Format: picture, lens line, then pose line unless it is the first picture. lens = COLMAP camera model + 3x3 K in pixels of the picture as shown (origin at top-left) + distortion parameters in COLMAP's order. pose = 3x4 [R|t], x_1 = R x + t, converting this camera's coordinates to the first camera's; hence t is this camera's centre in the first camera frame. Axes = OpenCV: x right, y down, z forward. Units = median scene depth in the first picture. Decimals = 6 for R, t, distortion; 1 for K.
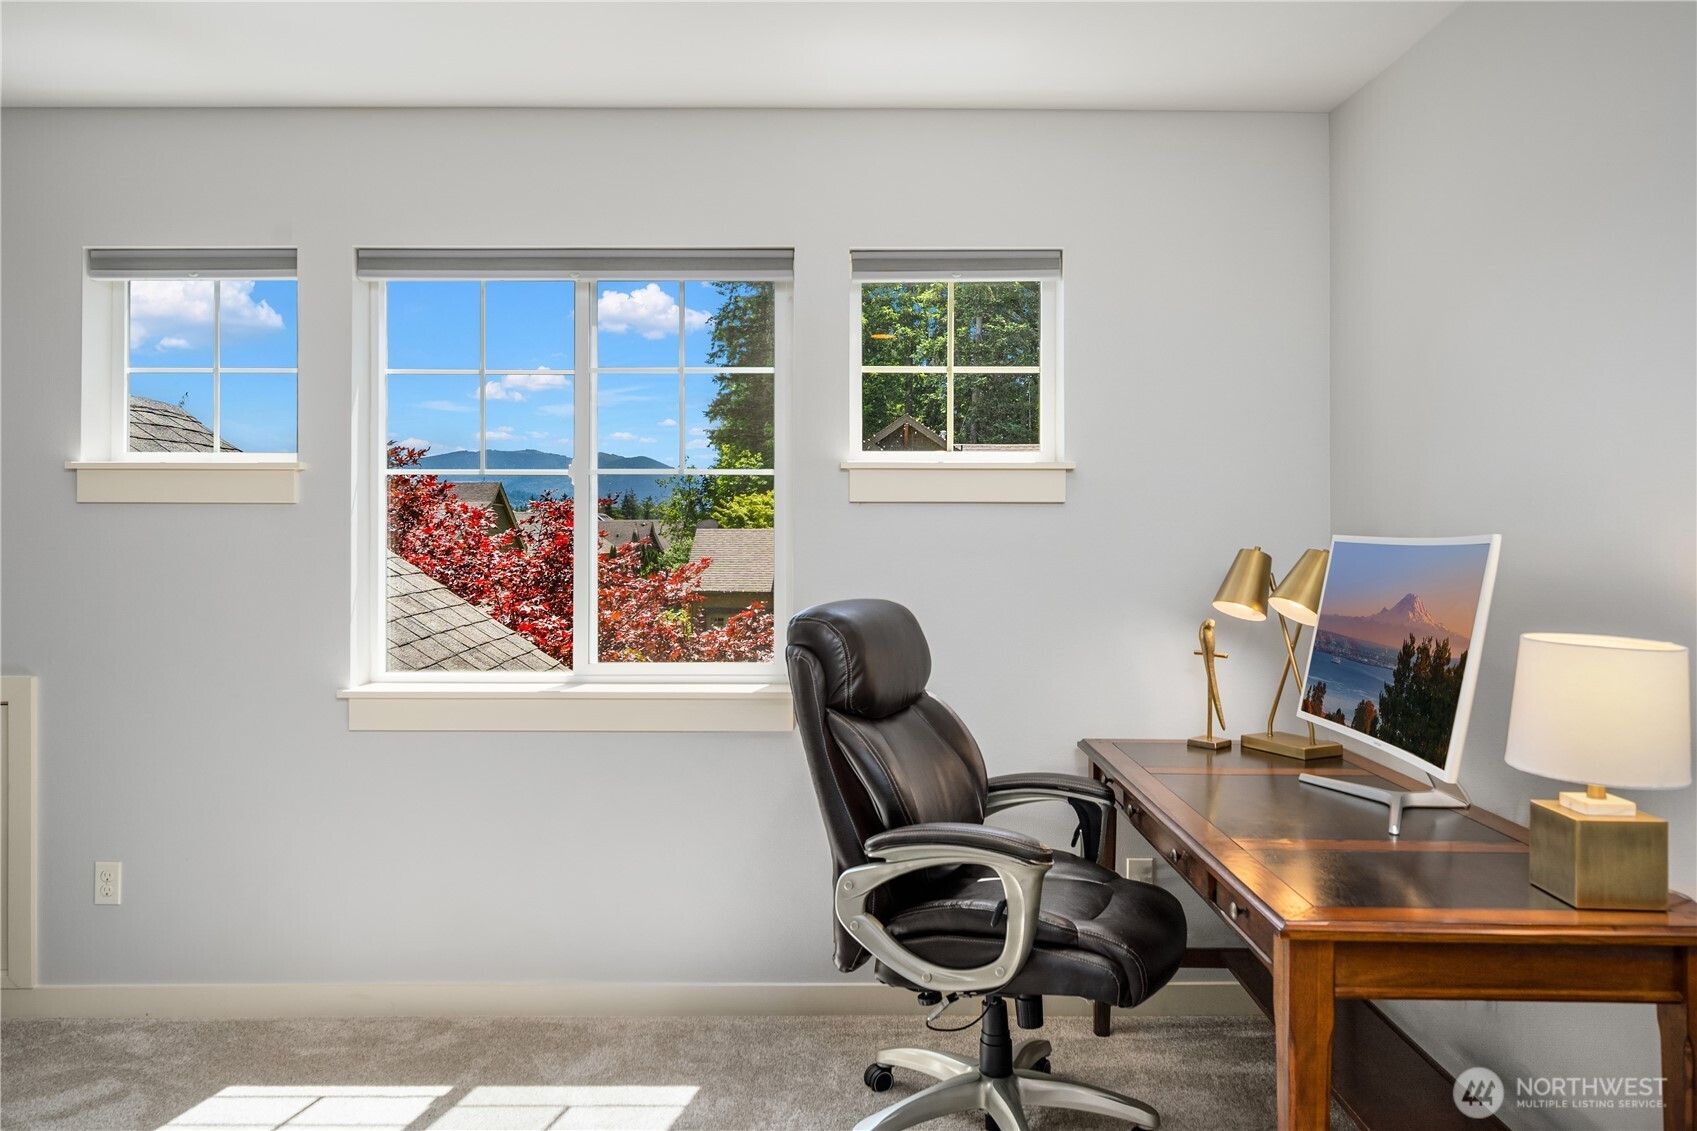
lens RADIAL K [[1153.0, 0, 820.5], [0, 1153.0, 521.6], [0, 0, 1]] dist [-0.009731, 0.002520]
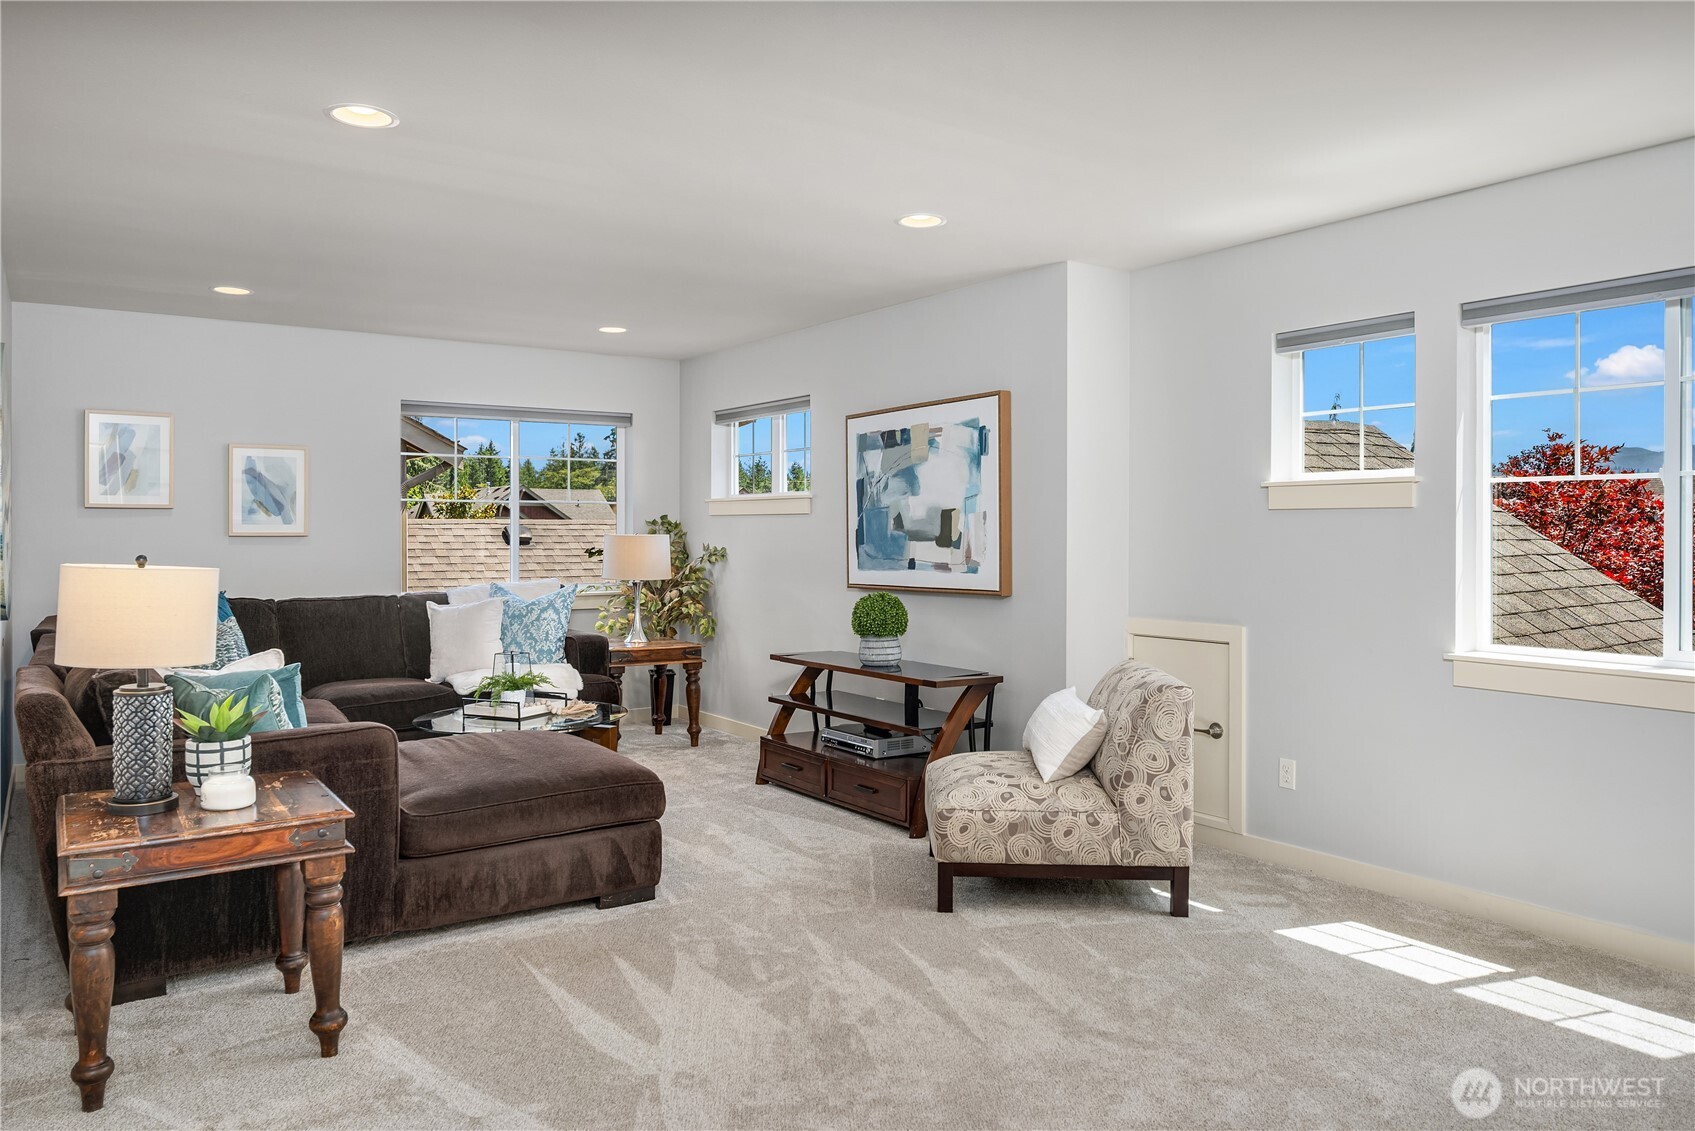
lens RADIAL K [[1151.6, 0, 847.0], [0, 1151.6, 555.6], [0, 0, 1]] dist [-0.009731, 0.002520]
pose [[0.557535, 0.017701, -0.829965, 0.277835], [0.008726, 0.999592, 0.027181, -0.002513], [0.830107, -0.022396, 0.557154, -0.270092]]
